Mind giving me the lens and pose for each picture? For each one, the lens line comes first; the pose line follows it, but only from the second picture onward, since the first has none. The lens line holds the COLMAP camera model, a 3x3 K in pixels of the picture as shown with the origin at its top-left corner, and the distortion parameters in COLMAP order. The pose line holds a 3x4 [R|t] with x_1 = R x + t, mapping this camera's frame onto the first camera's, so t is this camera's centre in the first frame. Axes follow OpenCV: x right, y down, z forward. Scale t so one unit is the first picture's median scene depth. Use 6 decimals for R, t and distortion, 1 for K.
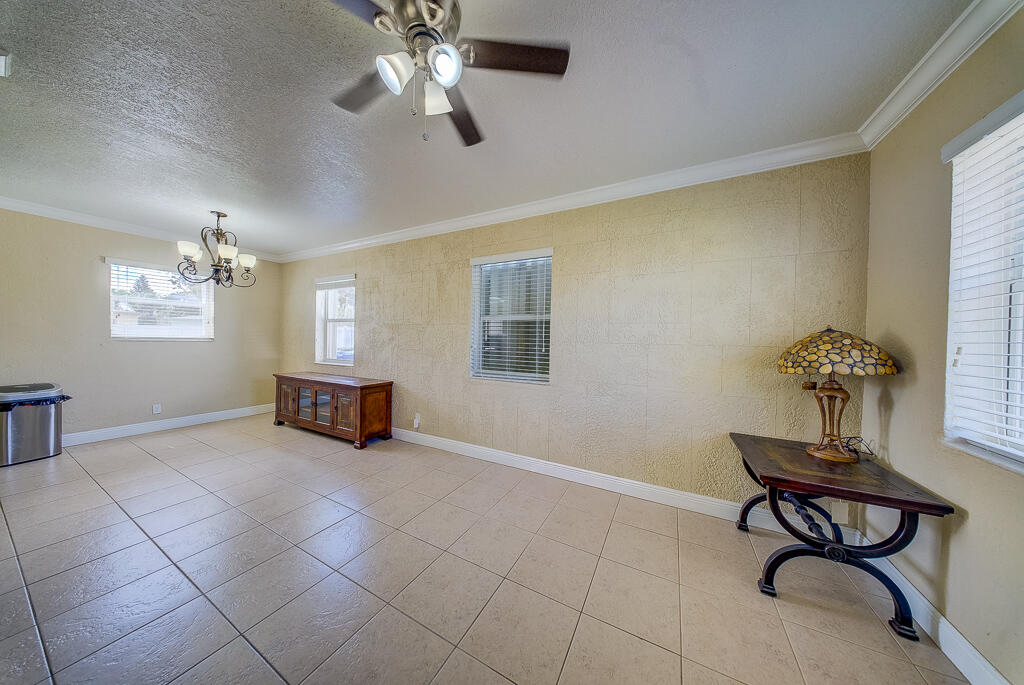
lens RADIAL K [[301.1, 0, 511.5], [0, 301.1, 340.5], [0, 0, 1]] dist [-0.000795, 0.000003]
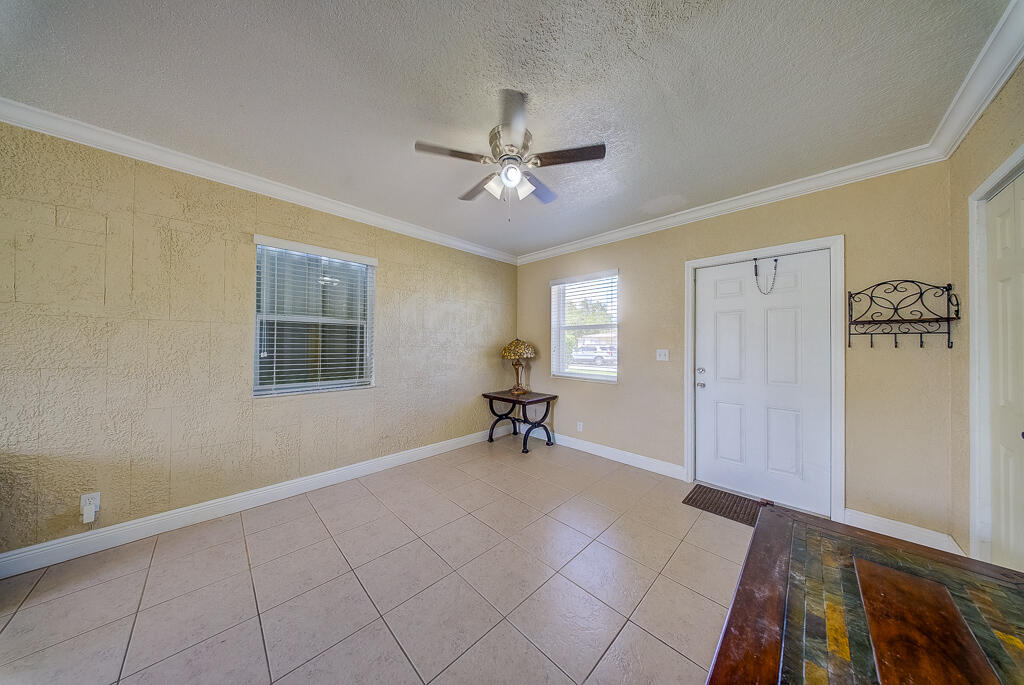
lens RADIAL K [[301.1, 0, 514.0], [0, 301.1, 342.5], [0, 0, 1]] dist [-0.000795, 0.000003]
pose [[0.283515, -0.004524, 0.958957, -0.729381], [0.003361, 0.999987, 0.003724, -0.012183], [-0.958962, 0.002167, 0.283526, 0.214551]]
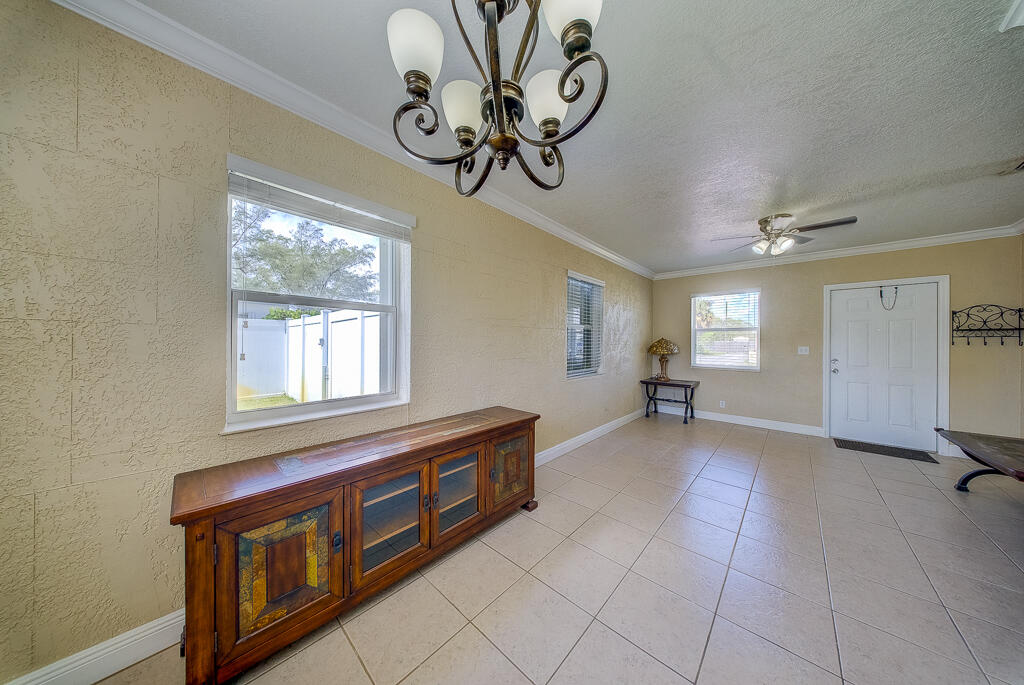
lens RADIAL K [[301.1, 0, 516.9], [0, 301.1, 341.5], [0, 0, 1]] dist [-0.000795, 0.000003]
pose [[0.247913, -0.013529, 0.968688, -1.360211], [0.003863, 0.999908, 0.012977, -0.031008], [-0.968775, 0.000525, 0.247943, 1.000890]]
